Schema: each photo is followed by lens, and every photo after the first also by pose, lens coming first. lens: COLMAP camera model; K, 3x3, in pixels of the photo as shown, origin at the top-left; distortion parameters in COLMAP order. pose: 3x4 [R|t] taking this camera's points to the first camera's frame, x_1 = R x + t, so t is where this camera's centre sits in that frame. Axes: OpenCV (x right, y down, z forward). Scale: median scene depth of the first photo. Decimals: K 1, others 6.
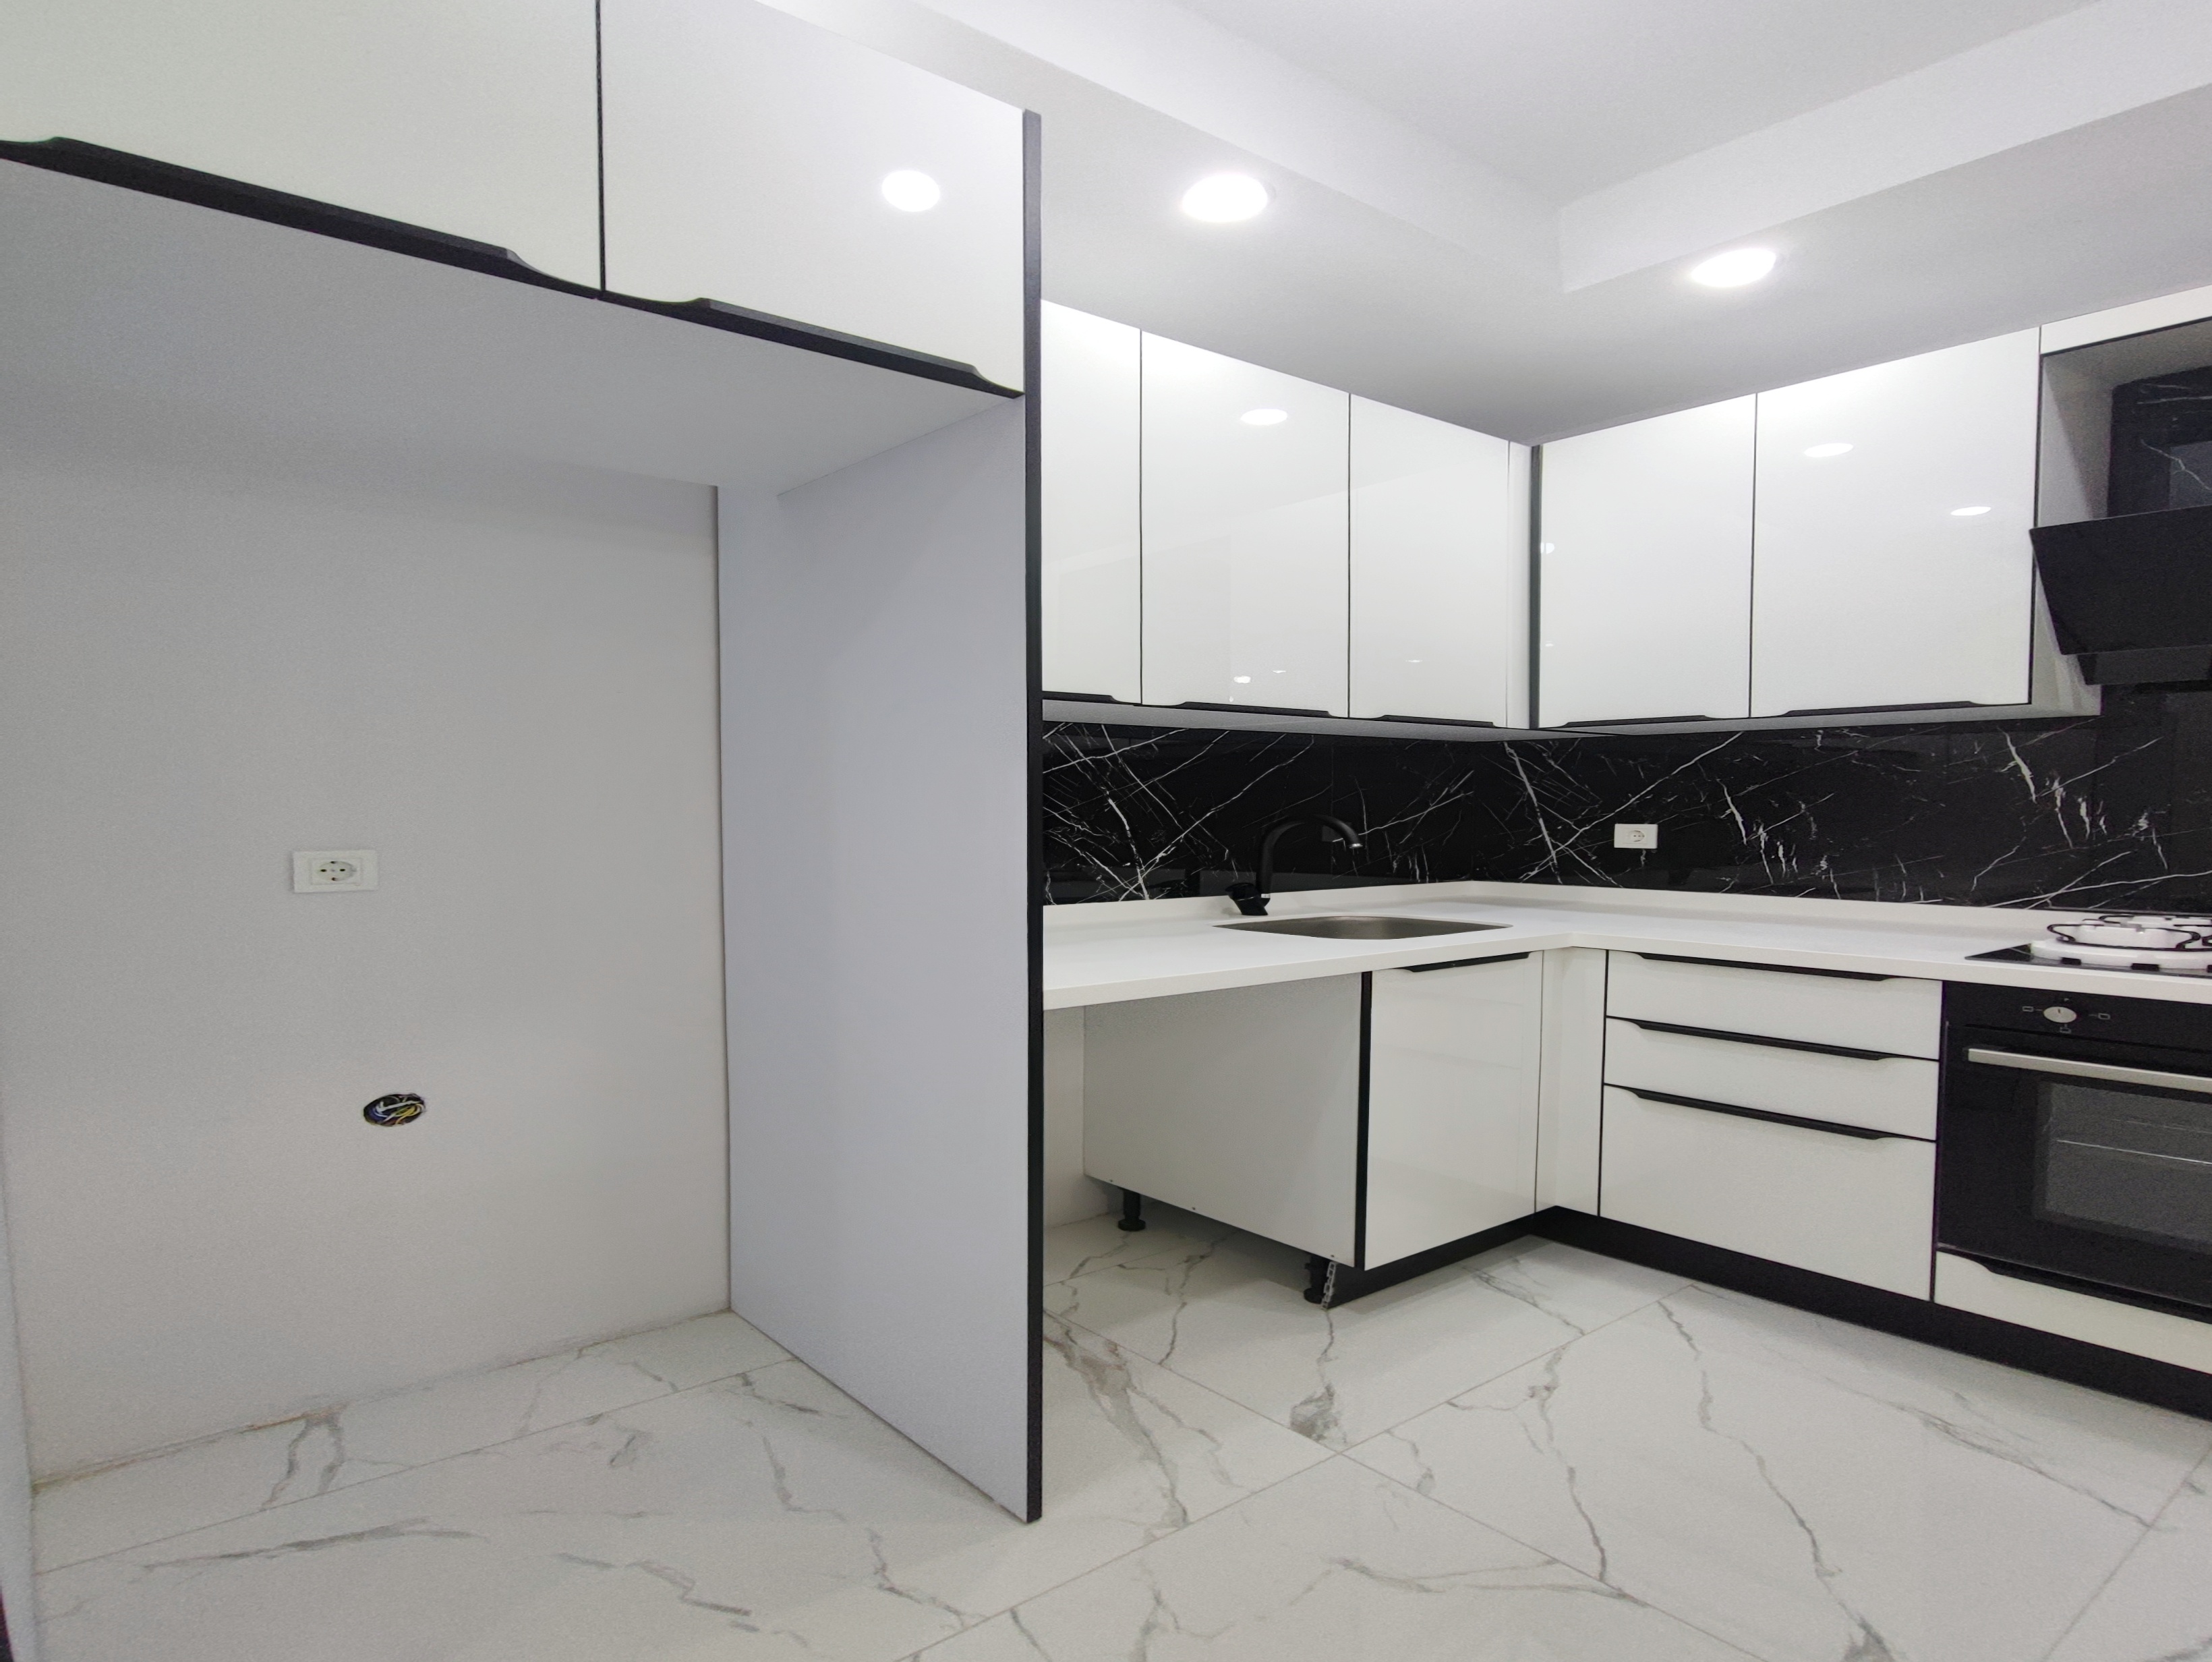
lens RADIAL K [[1319.5, 0, 1106.0], [0, 1319.5, 831.0], [0, 0, 1]] dist [-0.024303, 0.000085]
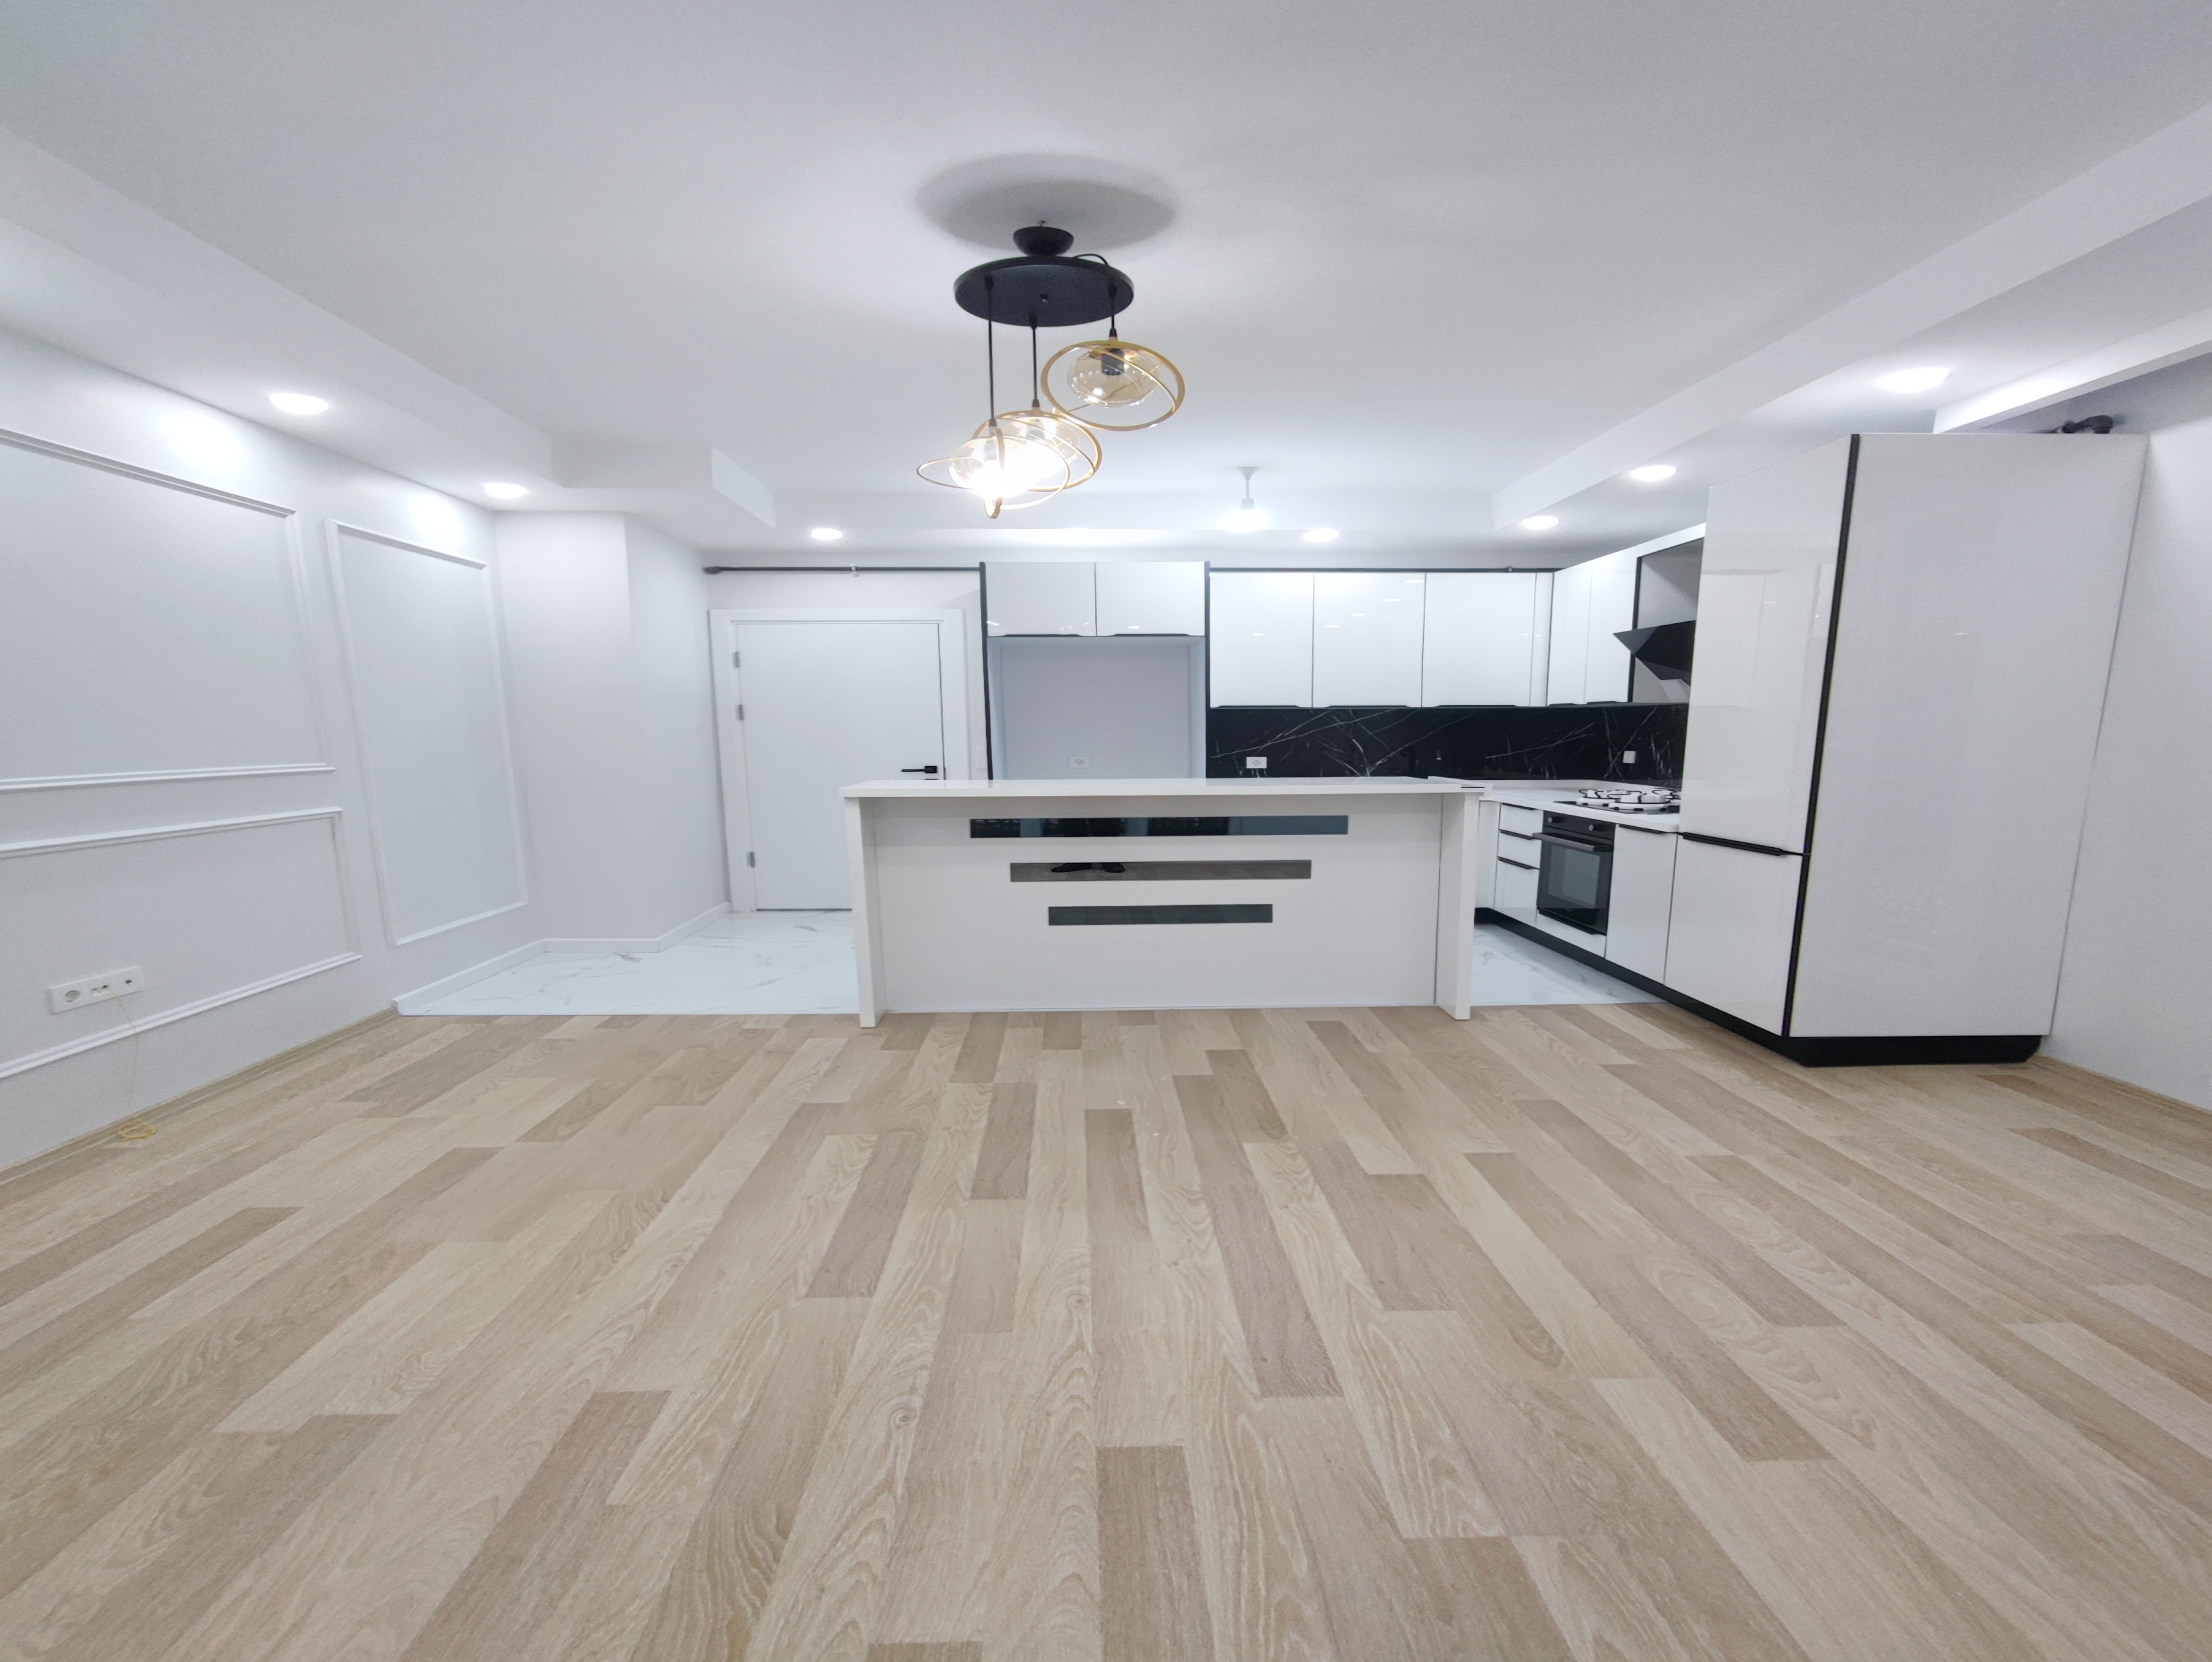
lens RADIAL K [[1328.8, 0, 1113.6], [0, 1328.8, 899.7], [0, 0, 1]] dist [-0.020182, 0.001046]
pose [[0.789805, 0.075928, -0.608640, 1.191585], [-0.007023, 0.993363, 0.114808, -0.007341], [0.613317, -0.086401, 0.785096, -1.270124]]
